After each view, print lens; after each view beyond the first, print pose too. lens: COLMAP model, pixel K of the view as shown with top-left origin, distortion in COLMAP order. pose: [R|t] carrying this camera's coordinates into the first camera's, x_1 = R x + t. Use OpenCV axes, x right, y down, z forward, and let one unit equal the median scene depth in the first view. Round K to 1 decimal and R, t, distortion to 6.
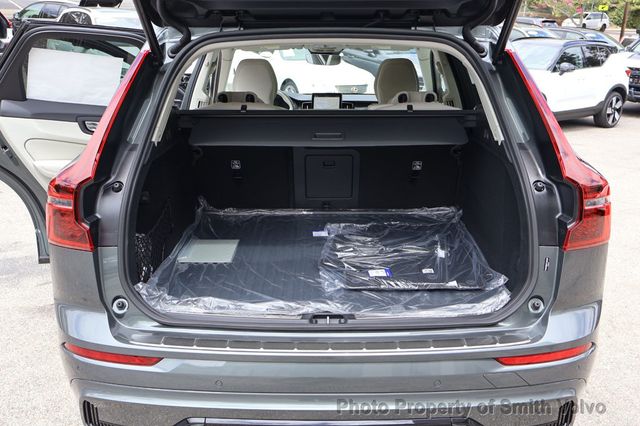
lens RADIAL K [[681.9, 0, 321.8], [0, 681.9, 216.7], [0, 0, 1]] dist [0.000698, 0.000000]
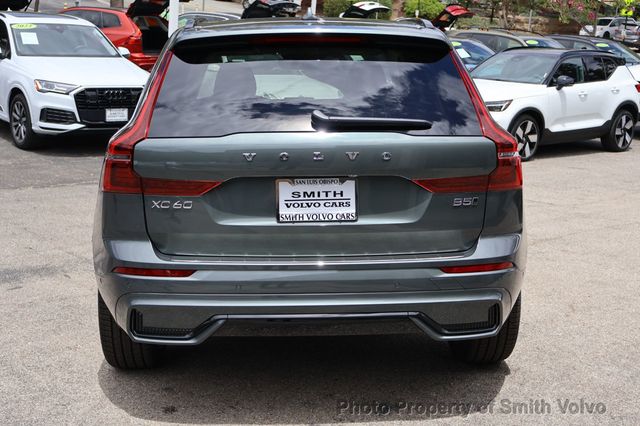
lens RADIAL K [[926.4, 0, 319.3], [0, 926.4, 211.9], [0, 0, 1]] dist [-0.026628, 0.000000]
pose [[0.998648, -0.008412, 0.051290, -0.011515], [0.012621, 0.996527, -0.082302, 0.034502], [-0.050420, 0.082838, 0.995287, -0.120417]]
